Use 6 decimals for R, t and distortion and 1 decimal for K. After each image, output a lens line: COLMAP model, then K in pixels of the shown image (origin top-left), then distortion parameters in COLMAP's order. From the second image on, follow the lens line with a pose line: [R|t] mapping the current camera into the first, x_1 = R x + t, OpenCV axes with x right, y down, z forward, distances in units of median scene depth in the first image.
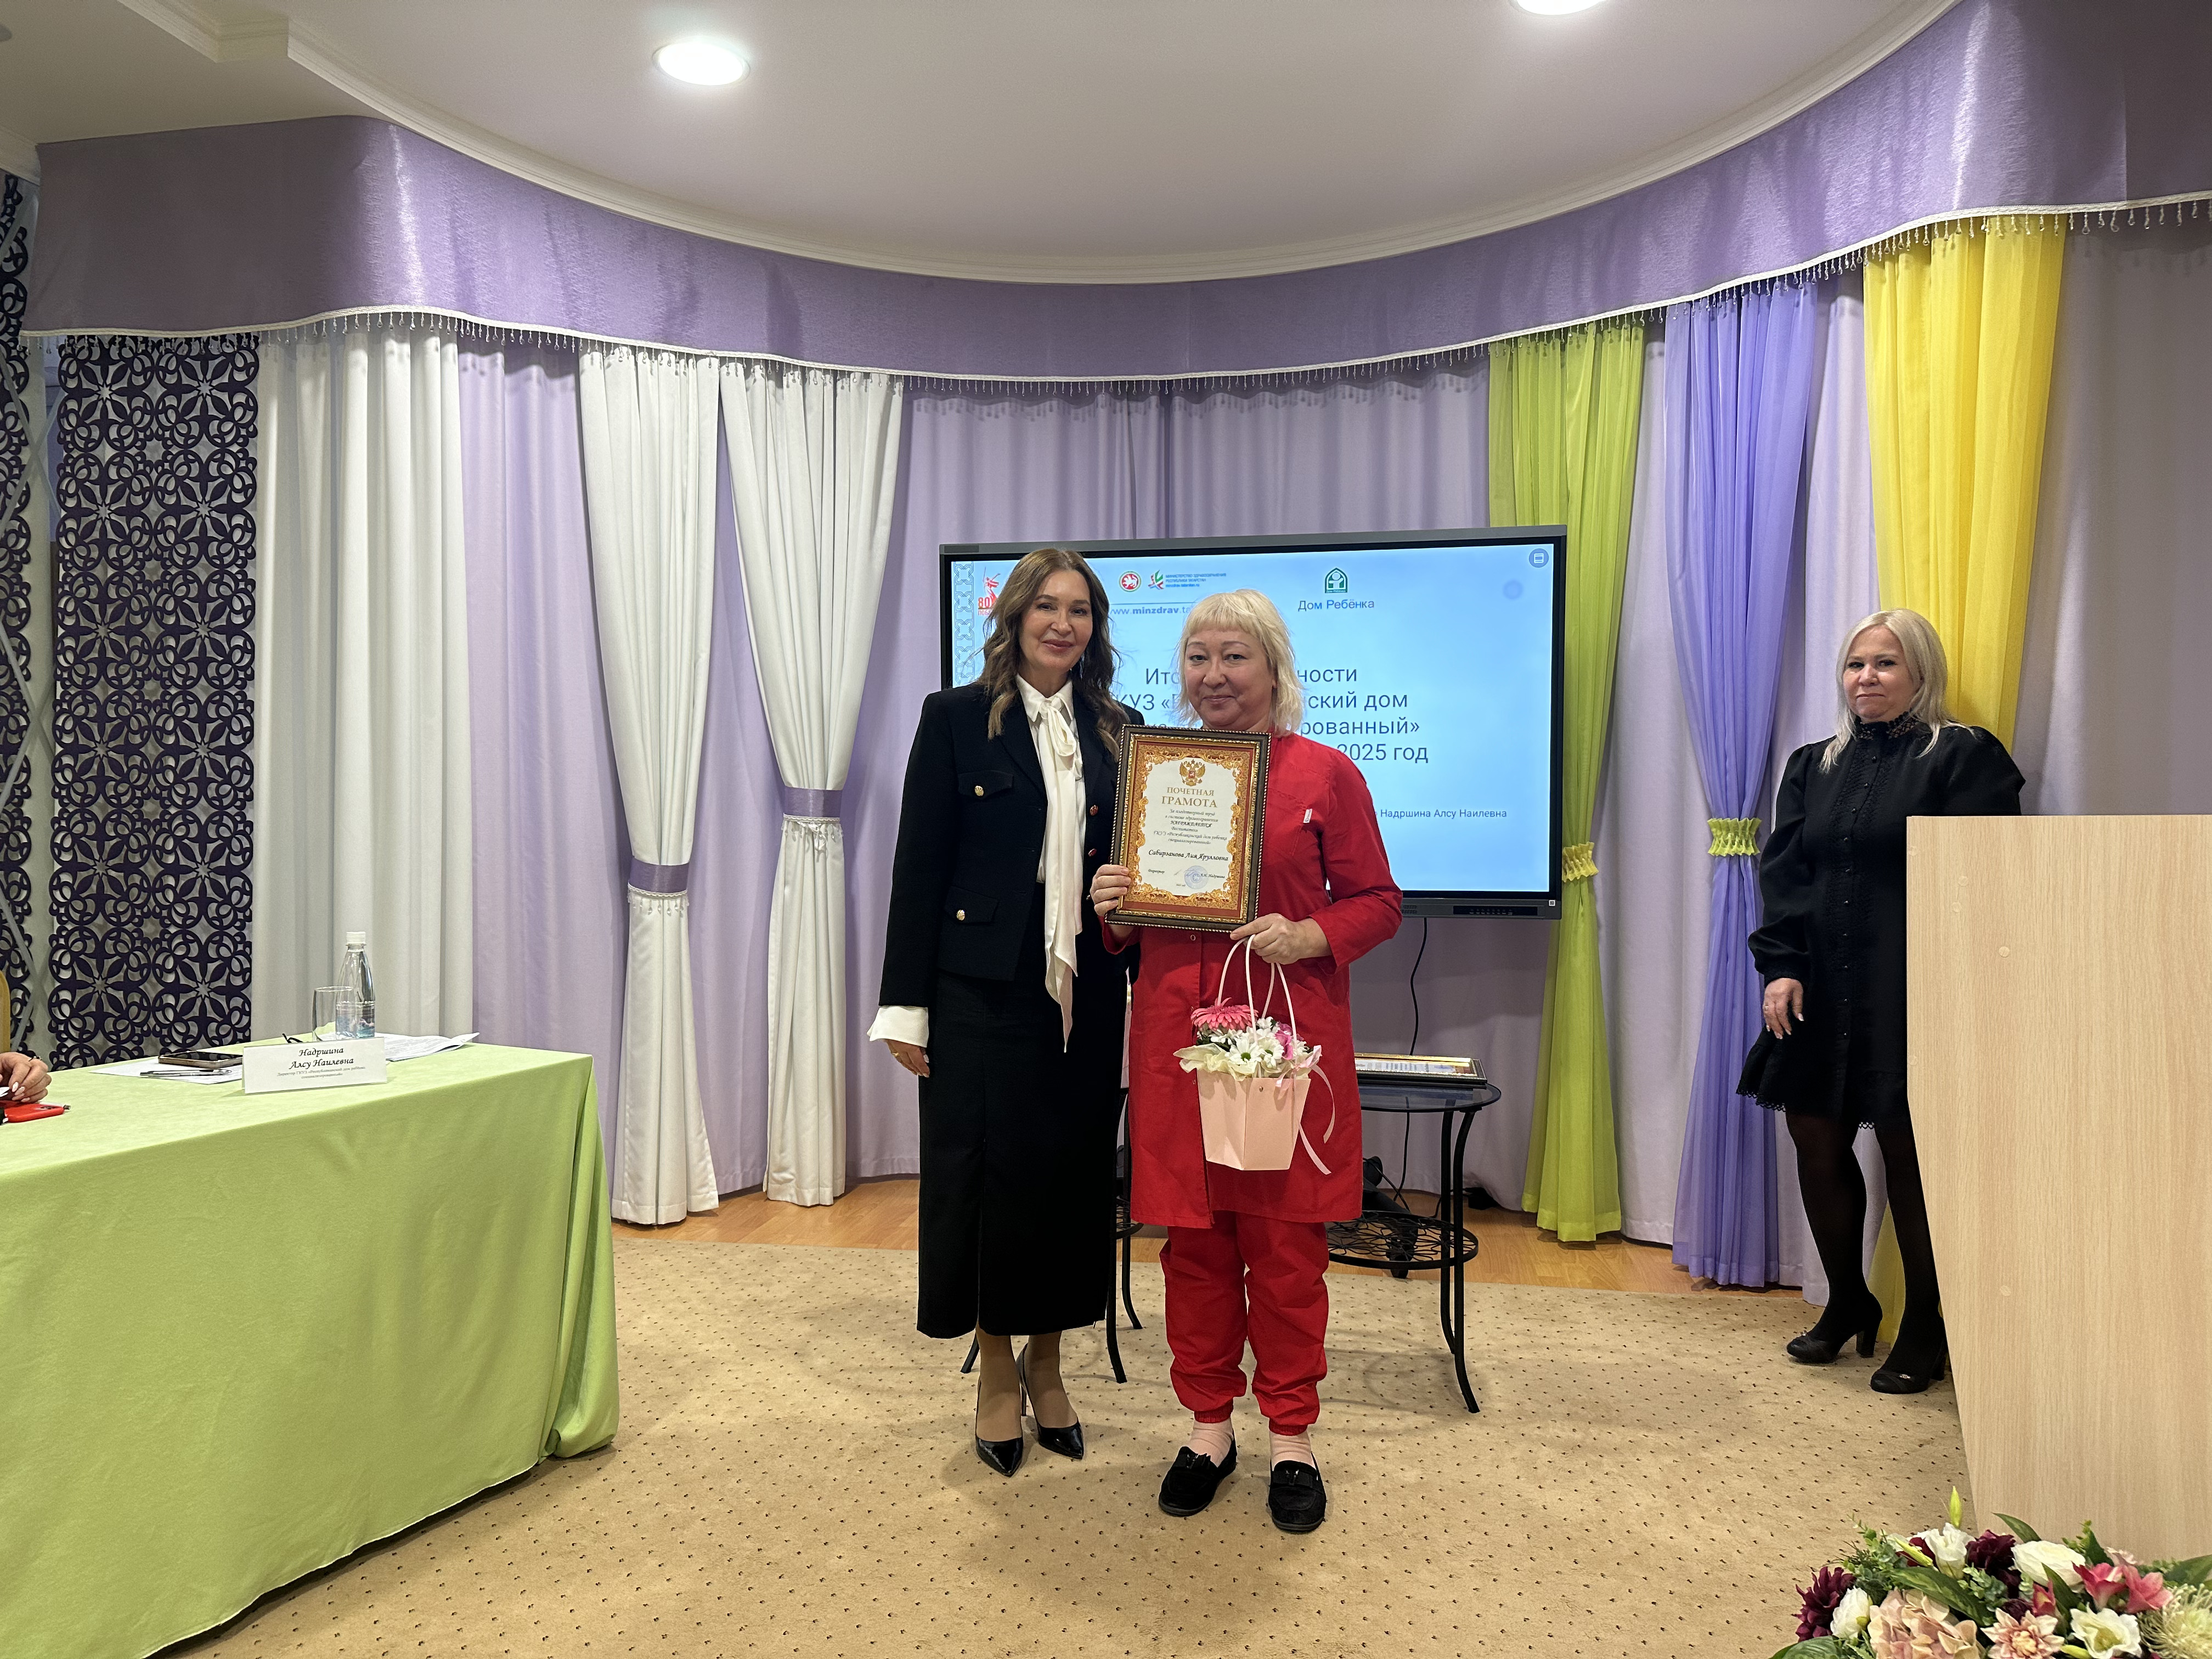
lens RADIAL K [[1604.6, 0, 1111.9], [0, 1604.6, 818.5], [0, 0, 1]] dist [0.044106, -0.038918]
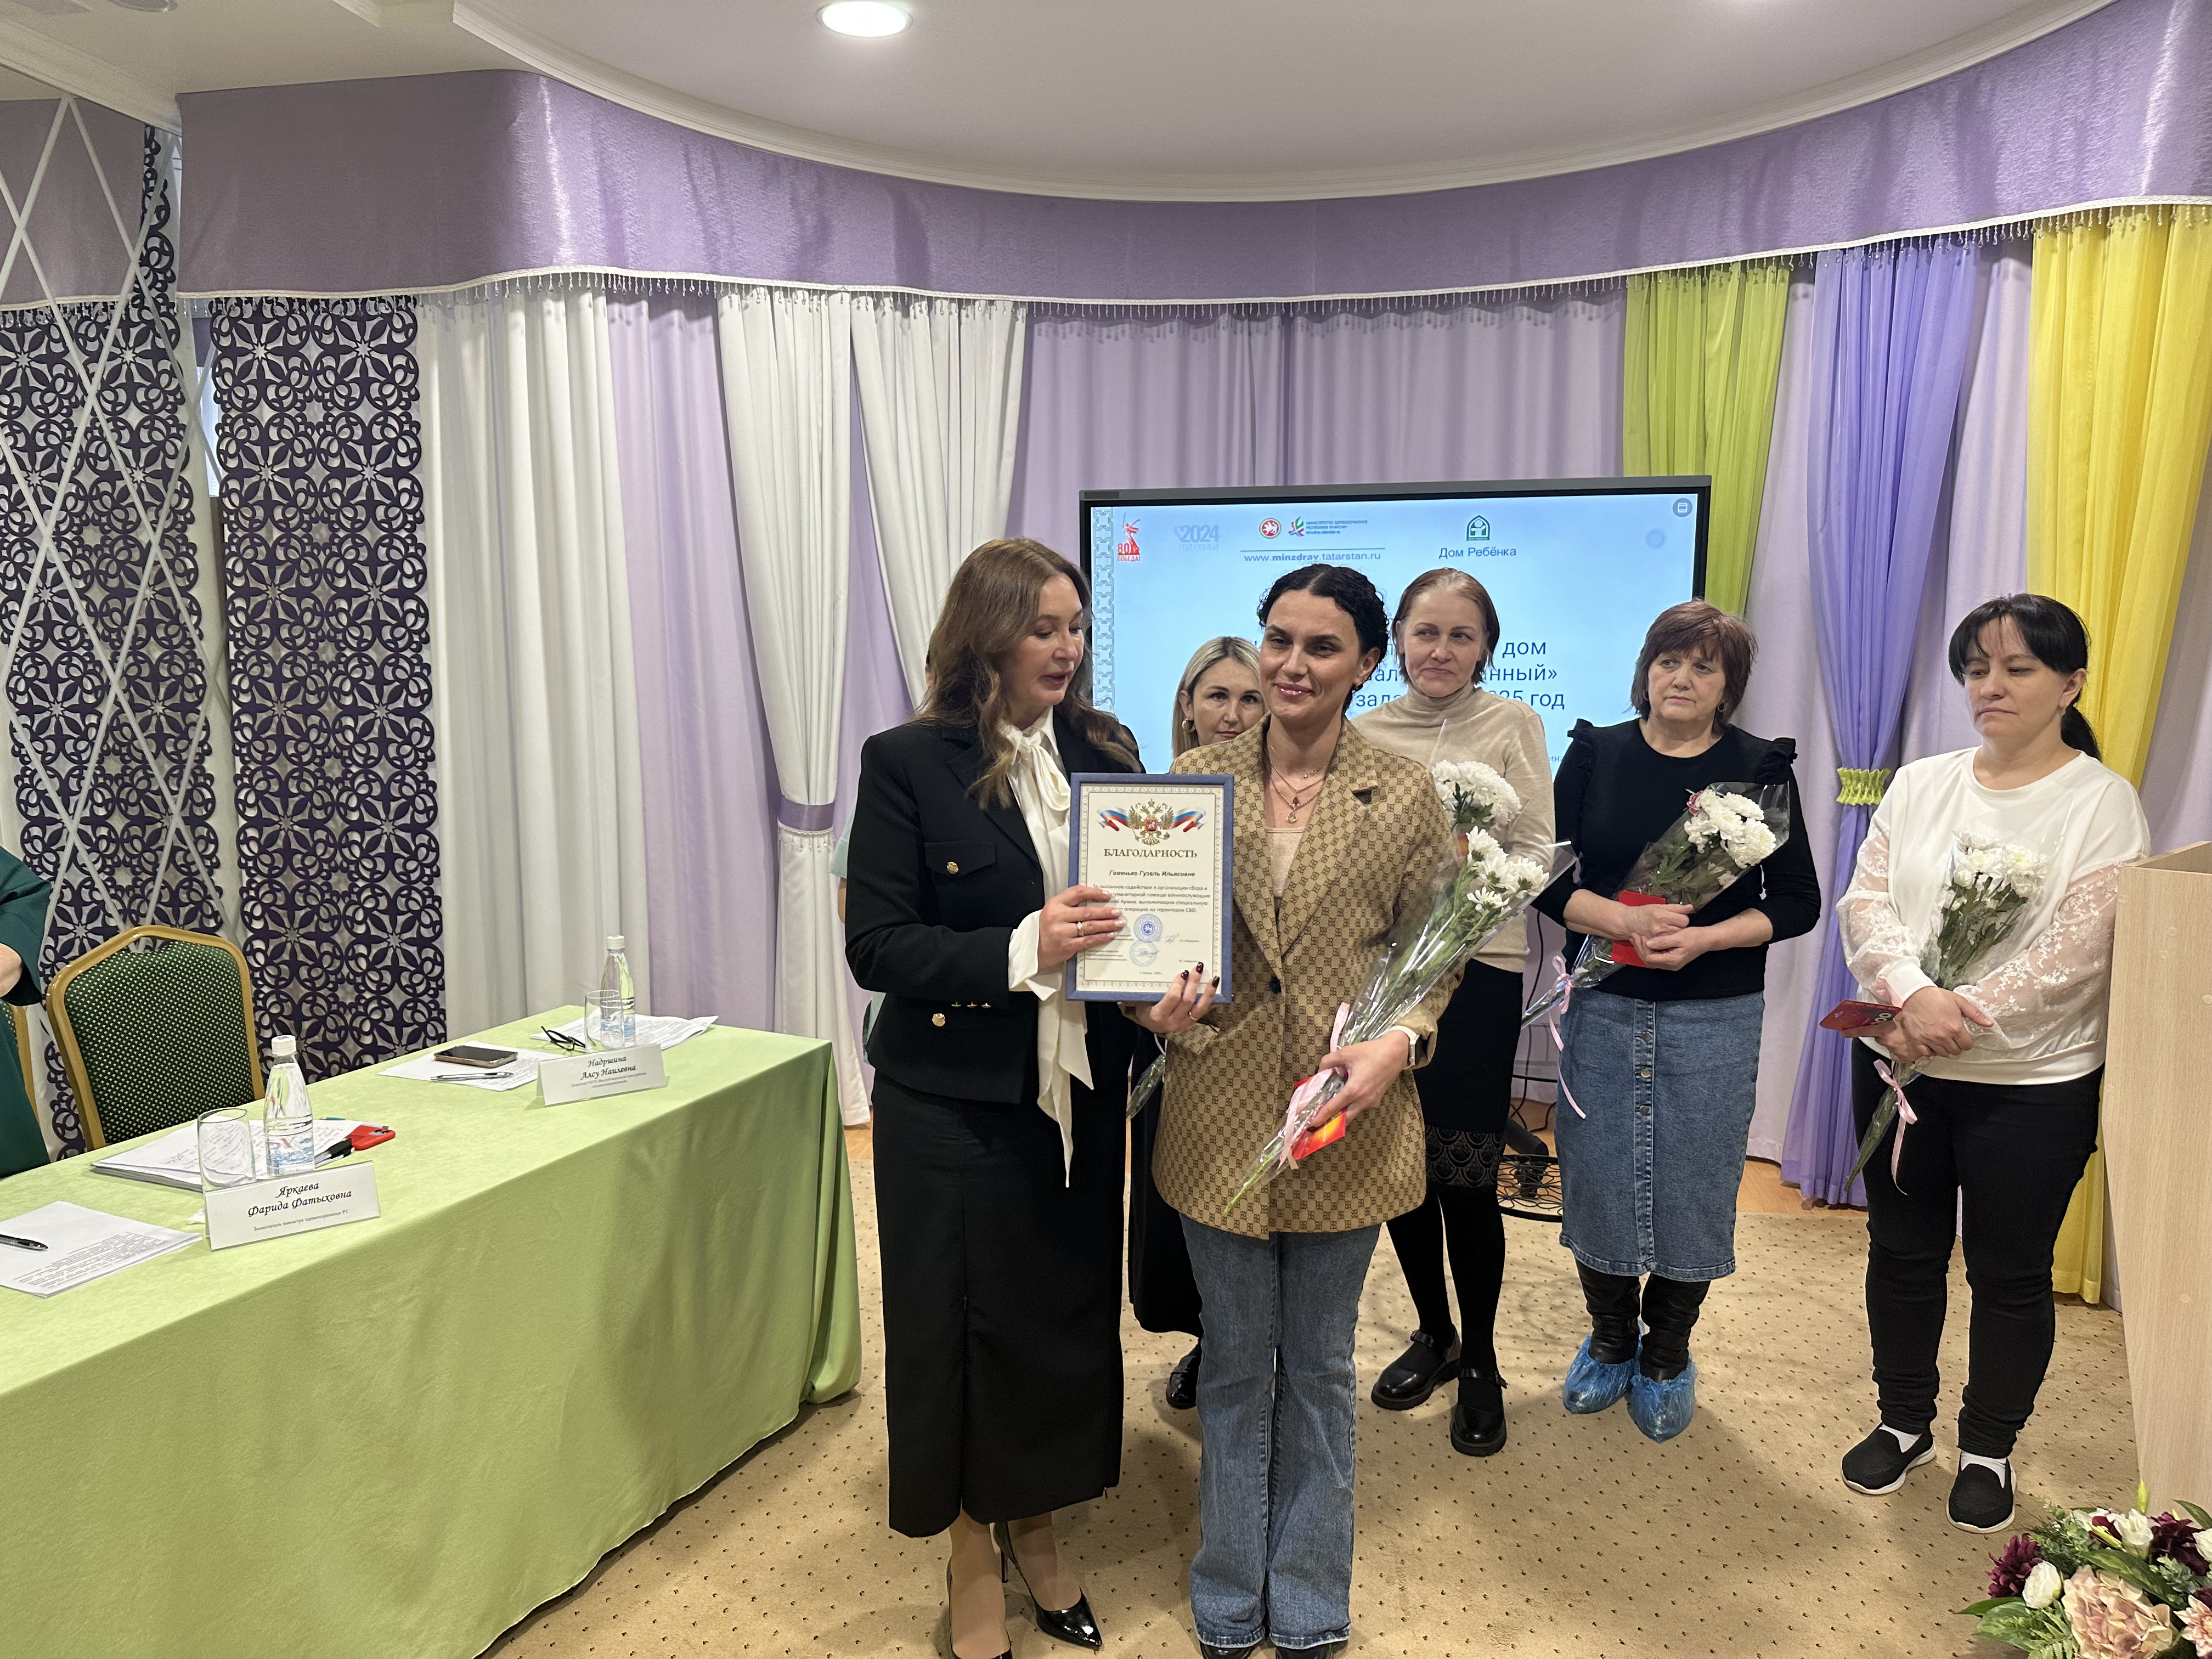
lens RADIAL K [[1604.6, 0, 1140.3], [0, 1604.6, 836.0], [0, 0, 1]] dist [0.044106, -0.038918]
pose [[0.999942, -0.005604, 0.009172, -0.102062], [0.004495, 0.993144, 0.116814, -0.091820], [-0.009764, -0.116766, 0.993111, -0.034940]]
